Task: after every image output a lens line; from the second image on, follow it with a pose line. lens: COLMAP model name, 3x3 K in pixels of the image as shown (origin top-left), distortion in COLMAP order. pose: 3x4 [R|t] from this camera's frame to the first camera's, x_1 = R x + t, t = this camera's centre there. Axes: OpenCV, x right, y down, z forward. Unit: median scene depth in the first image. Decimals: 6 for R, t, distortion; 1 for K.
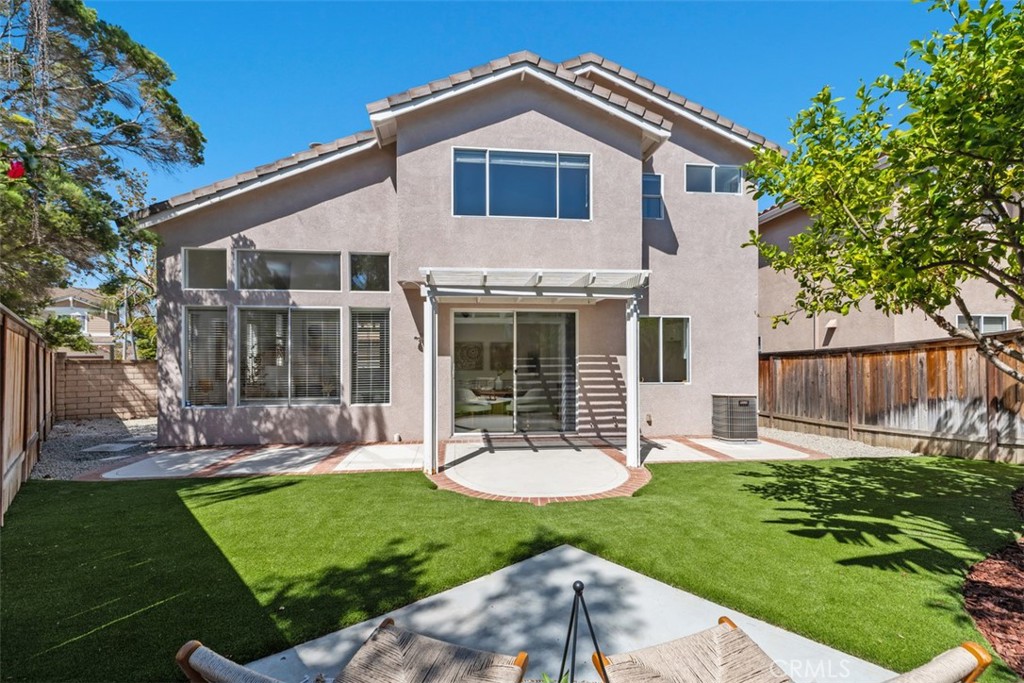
lens RADIAL K [[465.5, 0, 511.2], [0, 465.5, 349.9], [0, 0, 1]] dist [-0.000868, 0.001008]
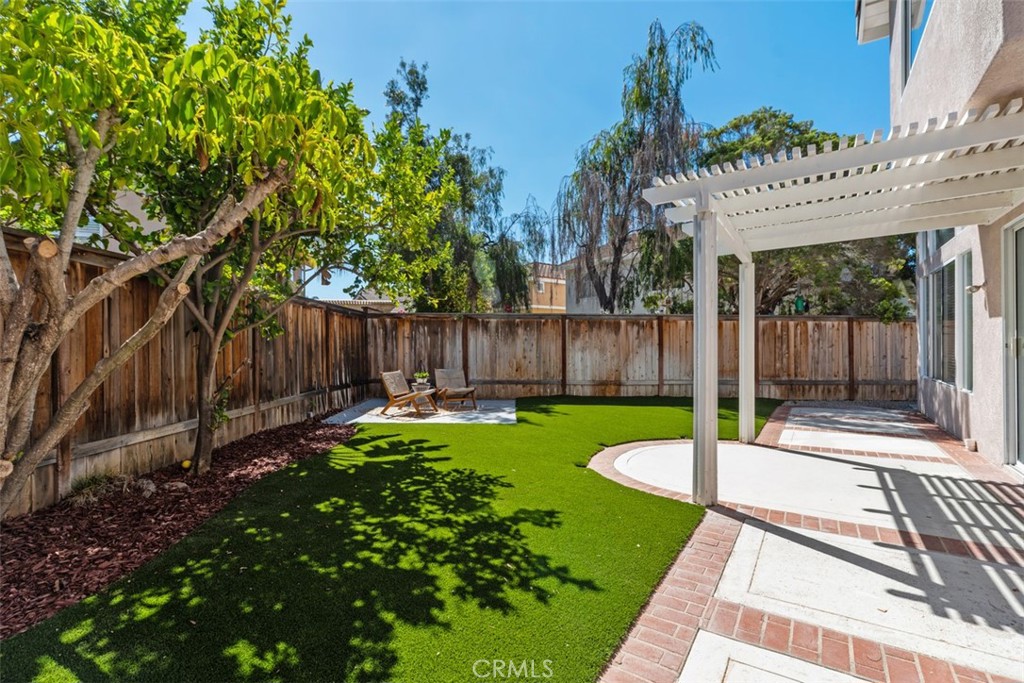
lens RADIAL K [[465.5, 0, 512.6], [0, 465.5, 343.3], [0, 0, 1]] dist [-0.000868, 0.001008]
pose [[-0.636553, 0.003354, -0.771225, 0.814138], [0.017957, 0.999784, -0.010474, 0.046319], [0.771024, -0.020516, -0.636476, 1.115071]]
